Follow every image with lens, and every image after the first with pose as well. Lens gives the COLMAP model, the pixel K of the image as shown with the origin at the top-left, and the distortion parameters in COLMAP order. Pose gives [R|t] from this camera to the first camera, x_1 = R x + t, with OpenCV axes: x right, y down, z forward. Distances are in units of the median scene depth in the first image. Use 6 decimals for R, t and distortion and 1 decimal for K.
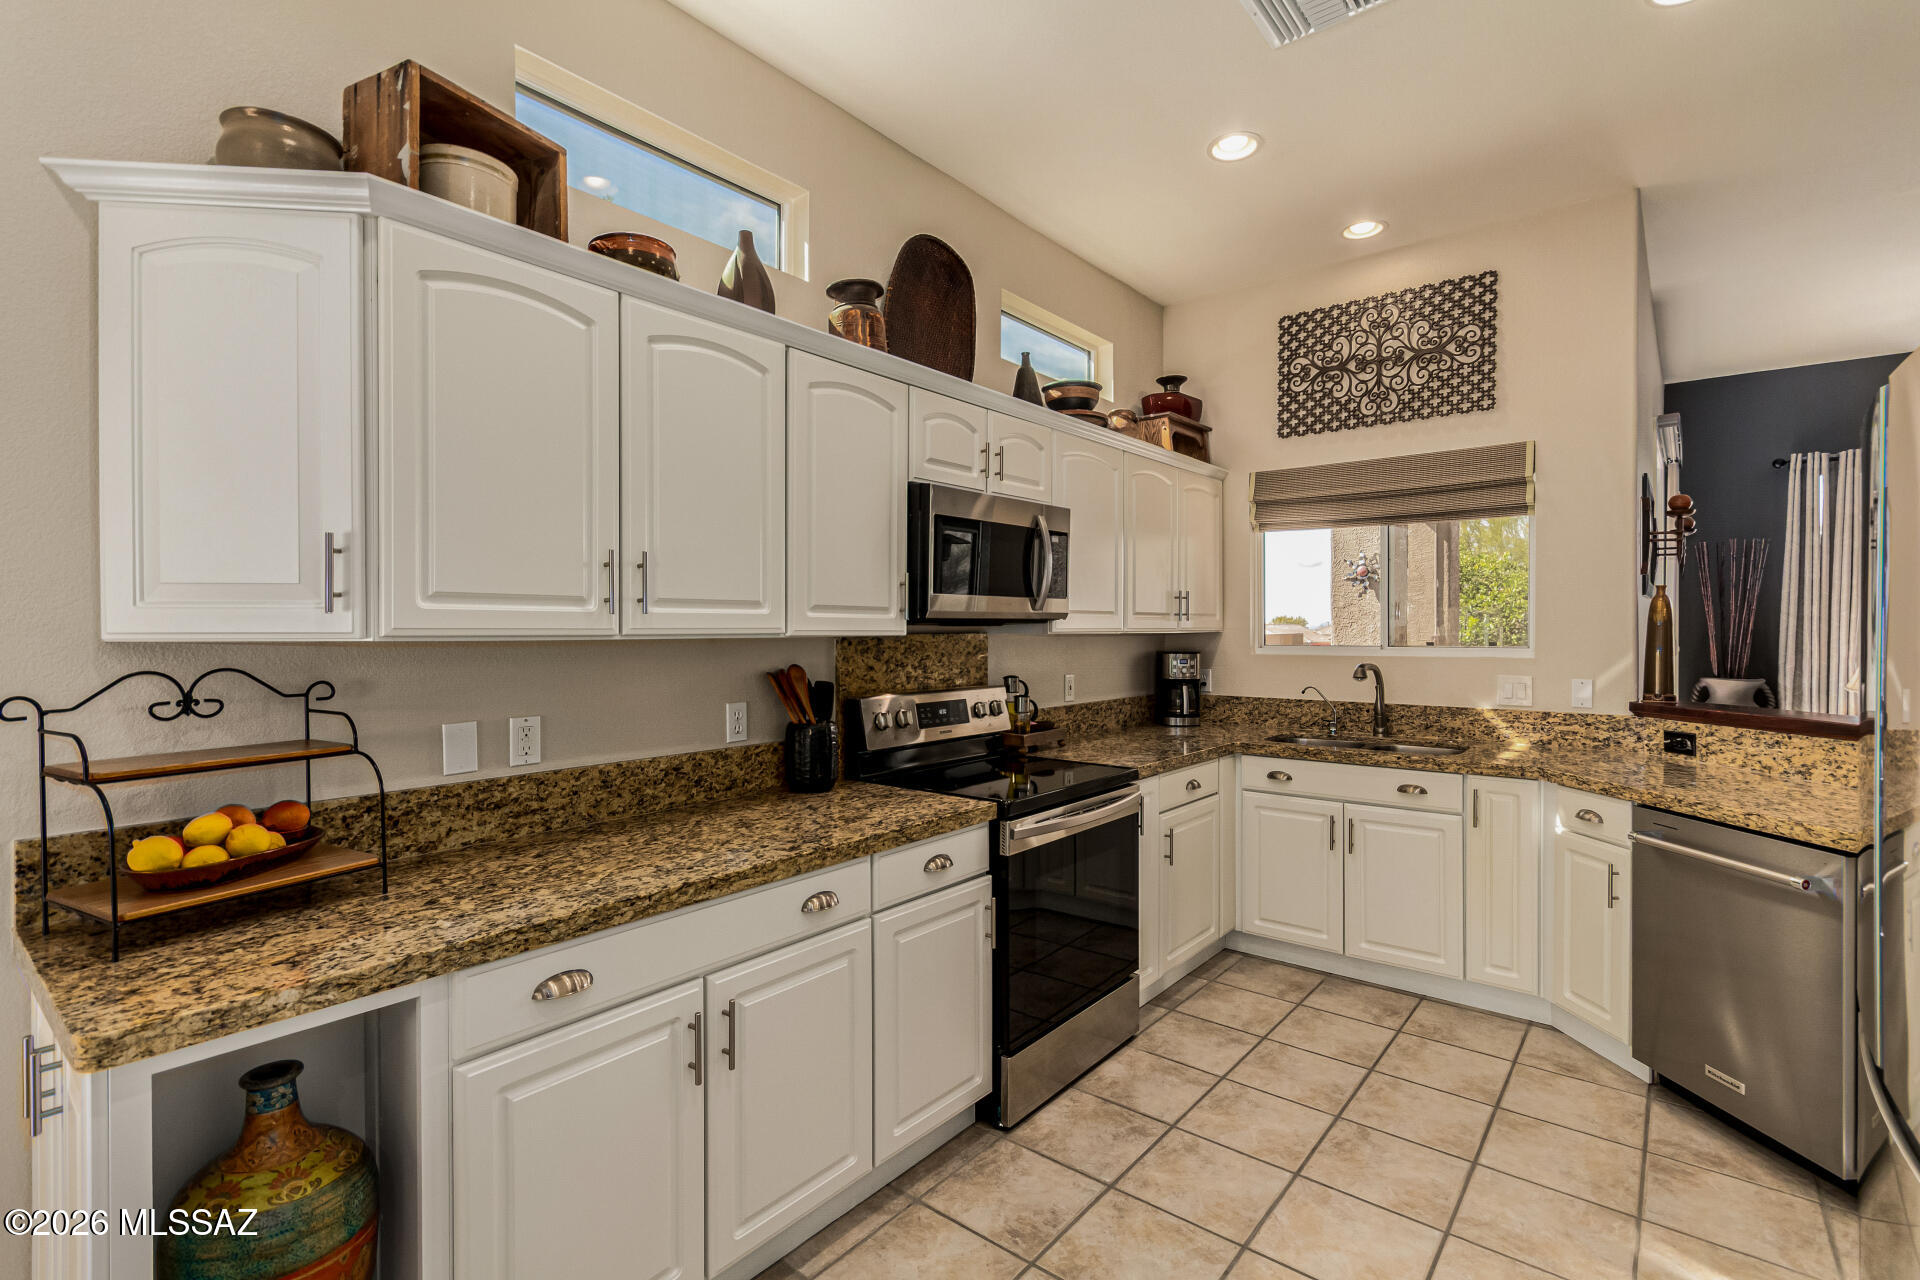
lens RADIAL K [[891.1, 0, 962.9], [0, 891.1, 637.6], [0, 0, 1]] dist [0.007189, -0.000141]
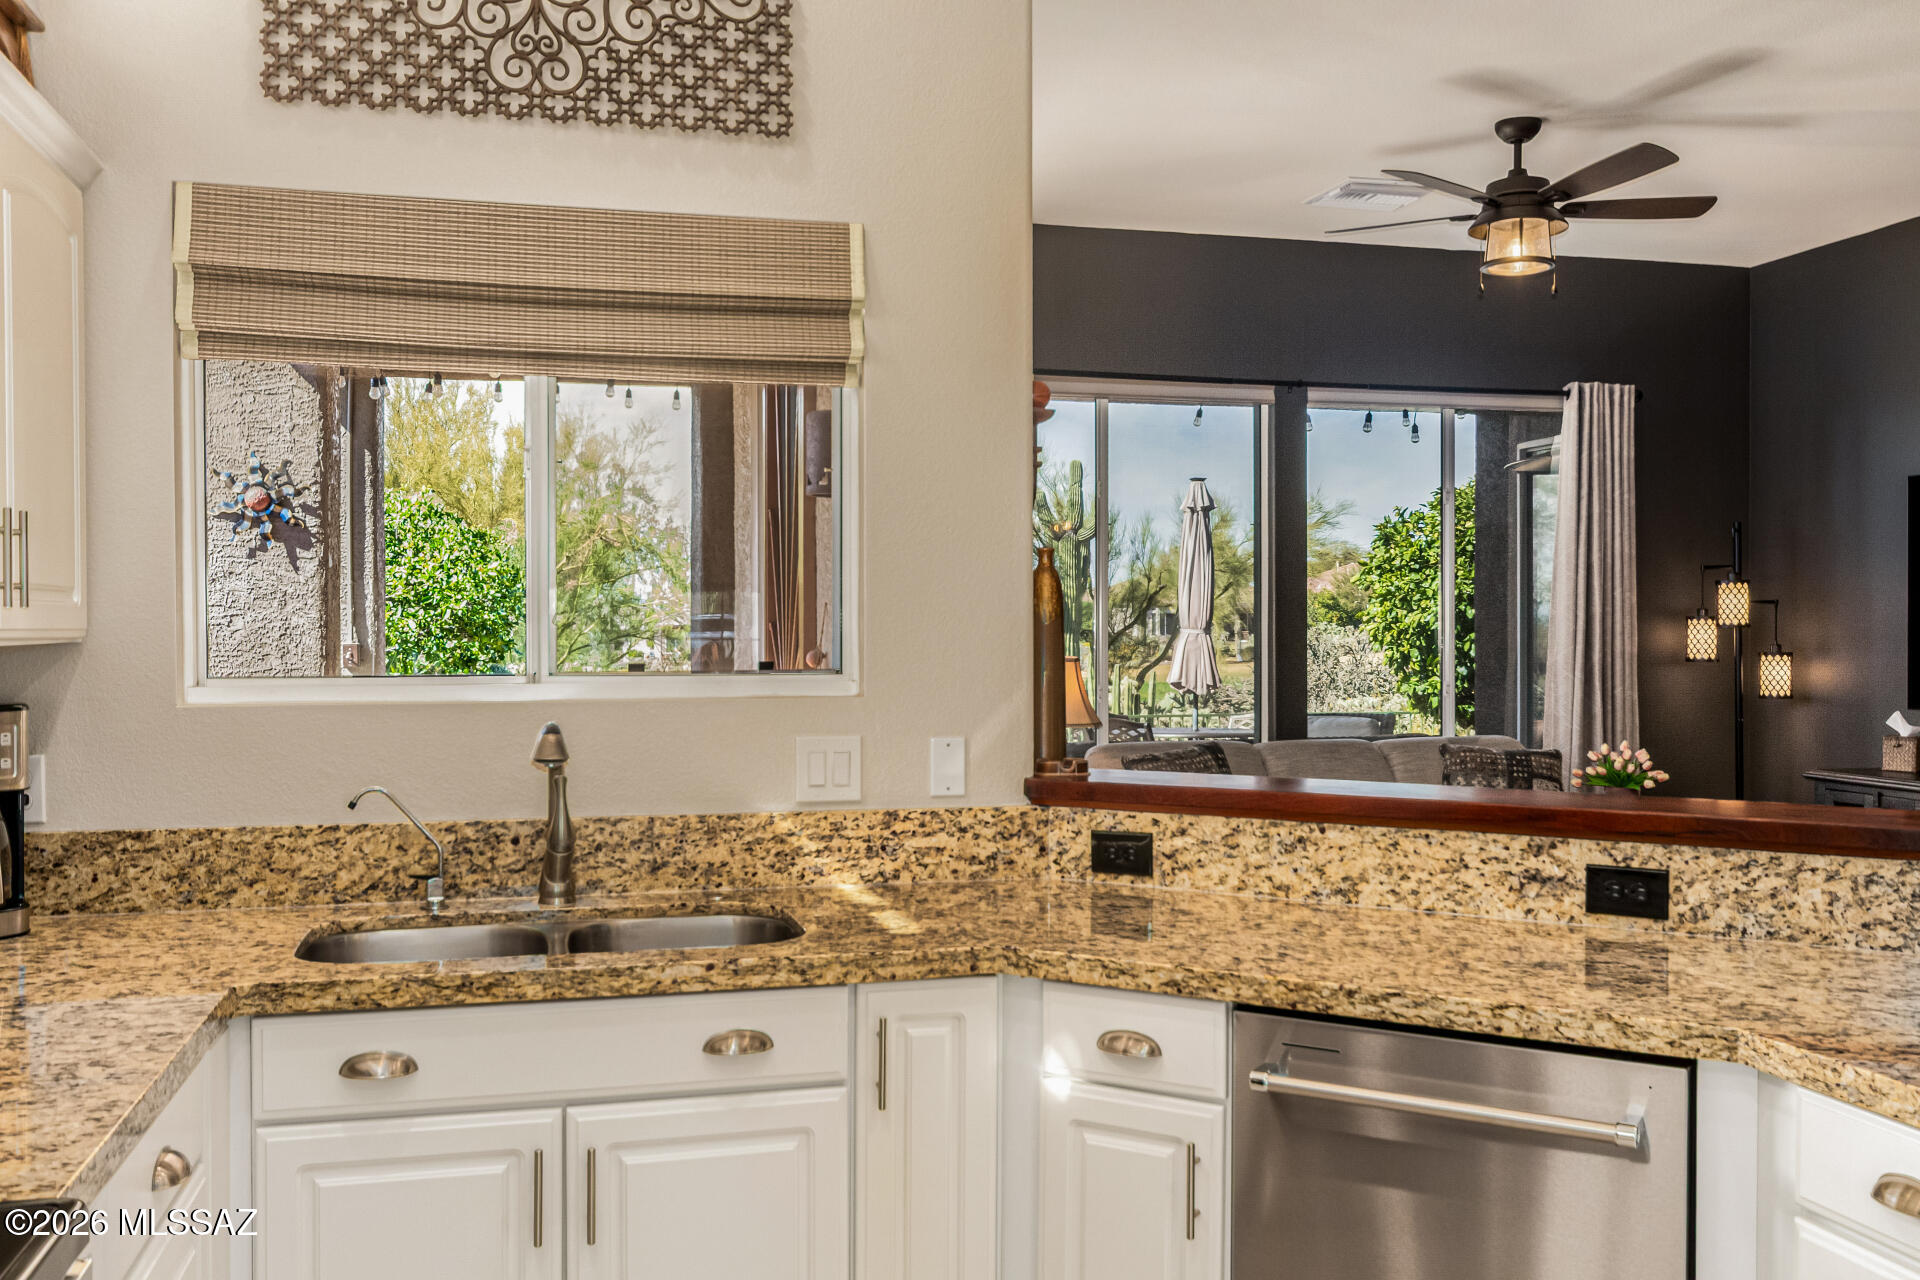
lens RADIAL K [[1691.8, 0, 978.3], [0, 1691.8, 644.0], [0, 0, 1]] dist [-0.002281, 0.011813]
pose [[0.586747, -0.007588, 0.809735, -0.034248], [0.007998, 0.999962, 0.003574, -0.006592], [-0.809731, 0.004379, 0.586785, 0.448148]]
